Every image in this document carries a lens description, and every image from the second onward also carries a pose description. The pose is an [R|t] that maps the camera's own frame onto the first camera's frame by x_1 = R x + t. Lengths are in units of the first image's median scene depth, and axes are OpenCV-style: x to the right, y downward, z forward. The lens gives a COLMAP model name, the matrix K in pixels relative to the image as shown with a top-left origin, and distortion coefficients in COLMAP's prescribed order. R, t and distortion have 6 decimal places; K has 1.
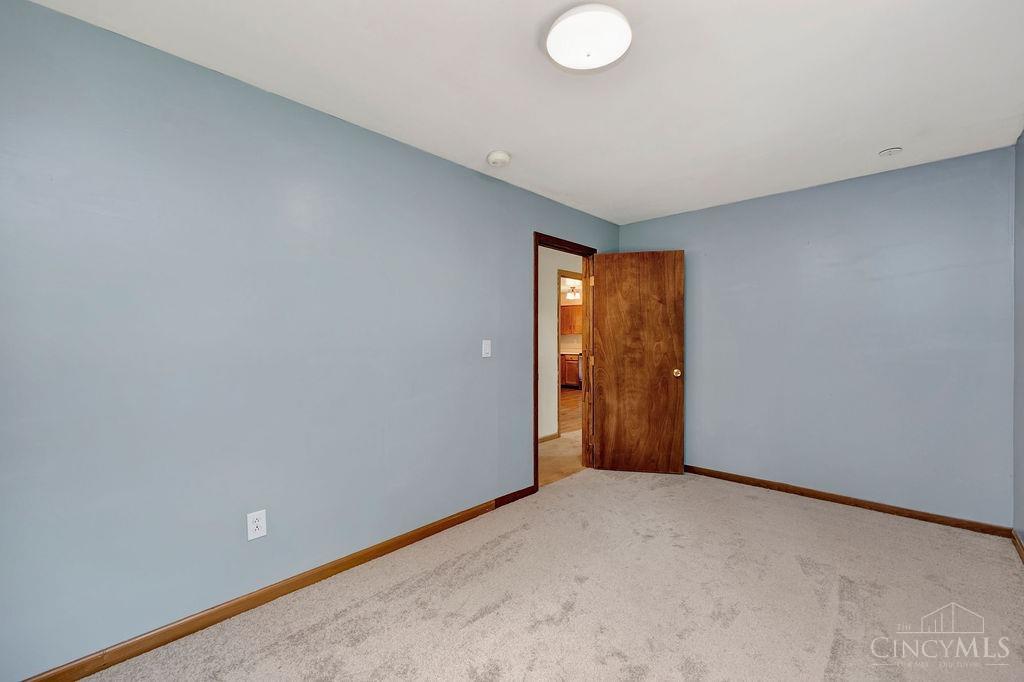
lens RADIAL K [[413.5, 0, 512.0], [0, 413.5, 341.0], [0, 0, 1]] dist [-0.000496, -0.000137]
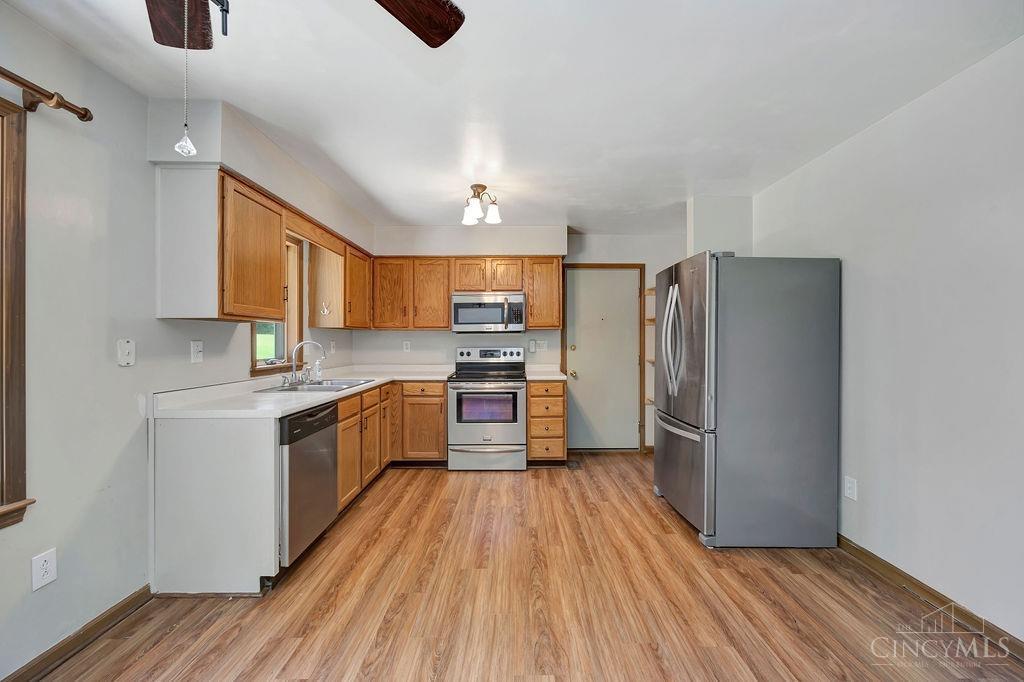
lens RADIAL K [[413.5, 0, 512.0], [0, 413.5, 341.0], [0, 0, 1]] dist [-0.000496, -0.000137]
pose [[0.728518, -0.002394, 0.685022, -0.058788], [0.004363, 0.999990, -0.001145, -0.003371], [-0.685012, 0.003822, 0.728521, 0.668258]]
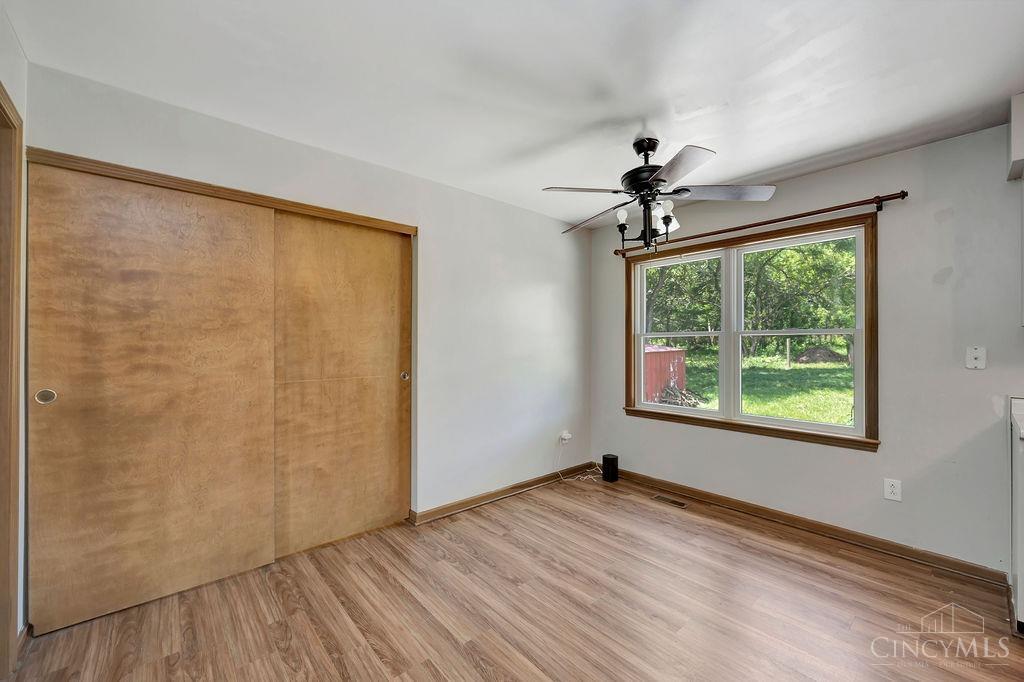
lens RADIAL K [[413.5, 0, 512.0], [0, 413.5, 341.0], [0, 0, 1]] dist [-0.000496, -0.000137]
pose [[-0.097001, -0.008743, -0.995246, 0.185040], [-0.004823, 0.999954, -0.008315, -0.005009], [0.995273, 0.003993, -0.097039, 0.697561]]
